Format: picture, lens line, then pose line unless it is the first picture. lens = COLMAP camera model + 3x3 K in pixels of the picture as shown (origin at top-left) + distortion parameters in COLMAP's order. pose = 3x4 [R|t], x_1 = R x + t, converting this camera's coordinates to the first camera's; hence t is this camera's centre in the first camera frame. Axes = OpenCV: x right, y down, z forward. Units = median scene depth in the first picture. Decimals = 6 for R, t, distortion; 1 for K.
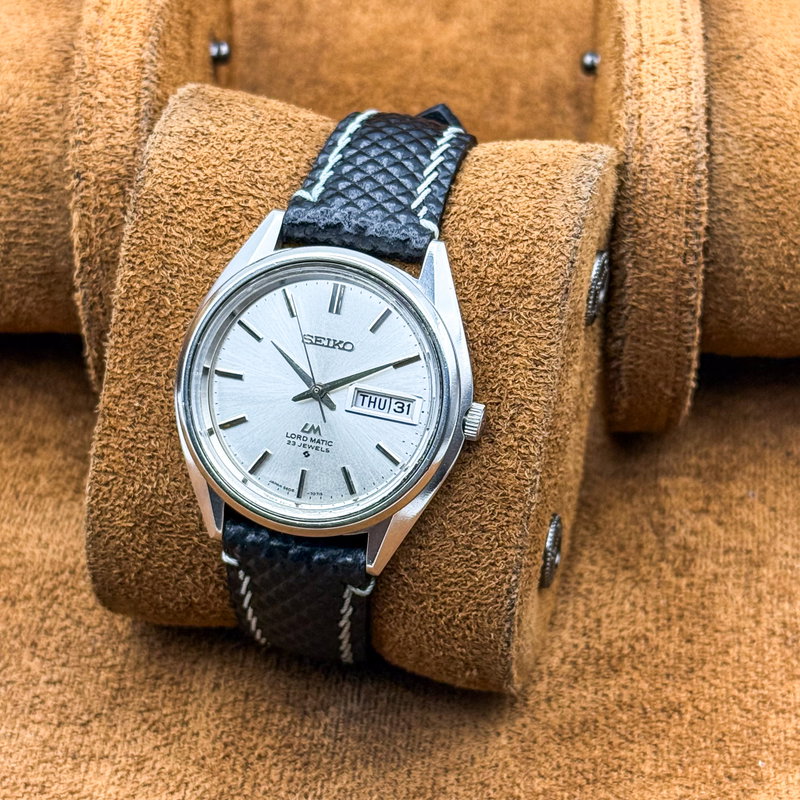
lens RADIAL K [[2331.3, 0, 418.3], [0, 2331.3, 369.7], [0, 0, 1]] dist [-0.119848, -0.093521]
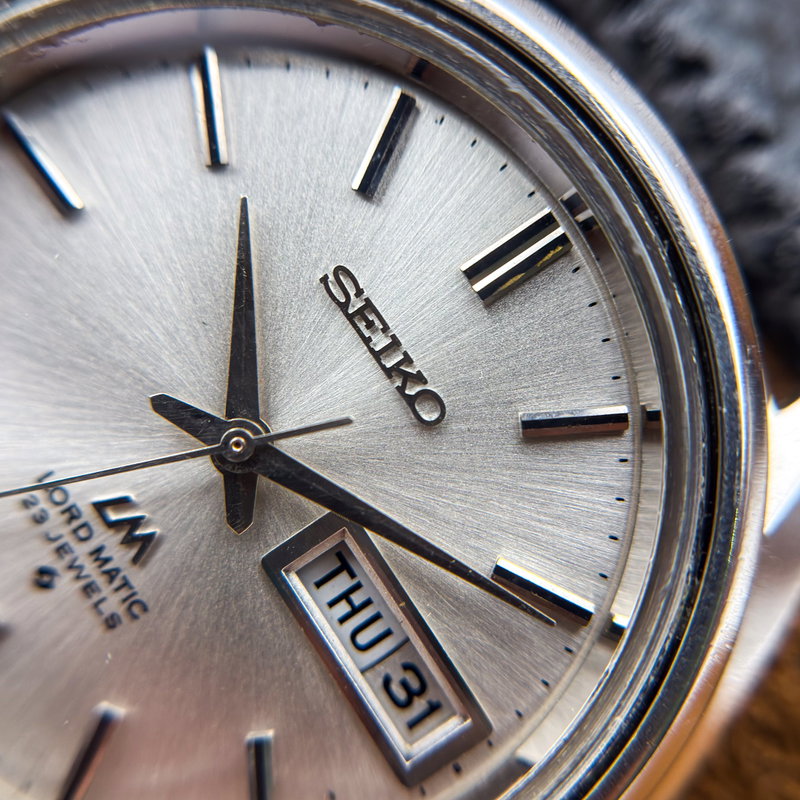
lens RADIAL K [[929.8, 0, 402.6], [0, 929.8, 361.6], [0, 0, 1]] dist [0.259934, 0.017200]
pose [[0.707168, 0.688619, 0.160365, -0.053607], [-0.701750, 0.711288, 0.040209, -0.016275], [-0.086377, -0.140970, 0.986239, 0.875877]]
